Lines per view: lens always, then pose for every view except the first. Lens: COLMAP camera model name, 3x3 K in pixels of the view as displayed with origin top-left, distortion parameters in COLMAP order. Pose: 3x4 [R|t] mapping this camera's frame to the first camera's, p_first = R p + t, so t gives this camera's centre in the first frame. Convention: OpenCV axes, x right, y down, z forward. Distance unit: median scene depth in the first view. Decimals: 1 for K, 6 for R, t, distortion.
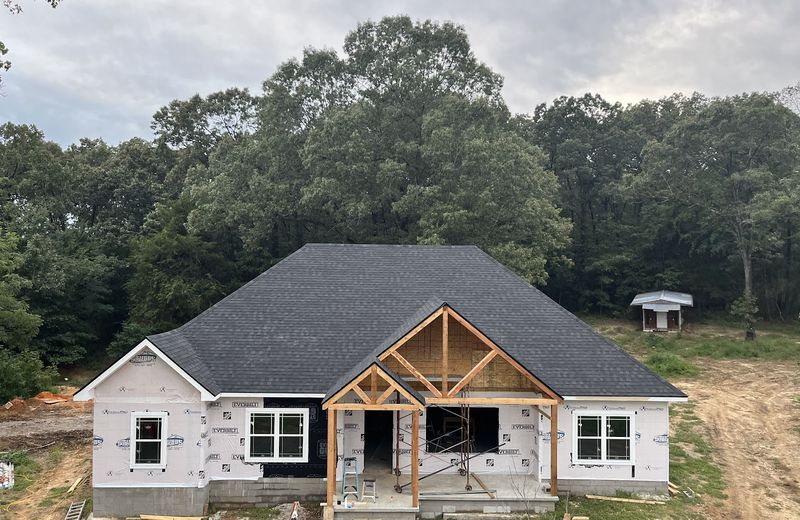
lens RADIAL K [[612.6, 0, 404.6], [0, 612.6, 262.9], [0, 0, 1]] dist [0.036075, 0.002406]
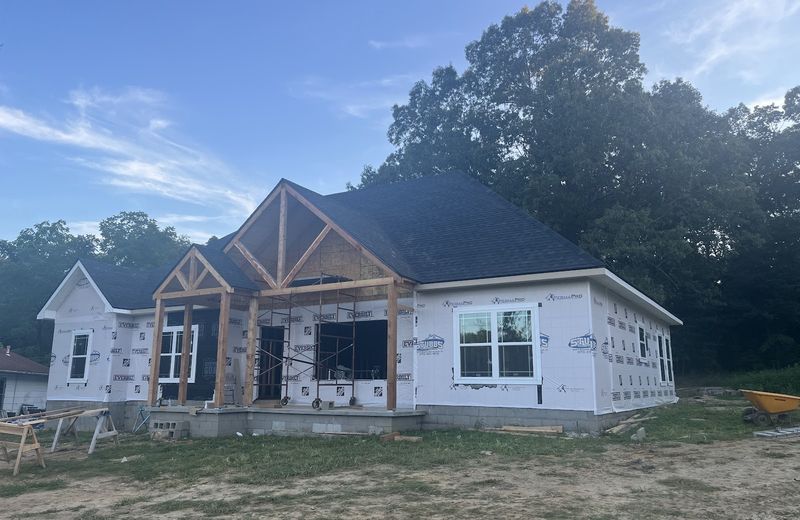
lens RADIAL K [[612.6, 0, 402.2], [0, 612.6, 258.6], [0, 0, 1]] dist [0.036075, 0.002406]
pose [[0.845448, -0.114762, -0.521582, 0.606749], [0.013704, 0.980979, -0.193628, 0.324170], [0.533882, 0.156555, 0.830940, 0.371421]]
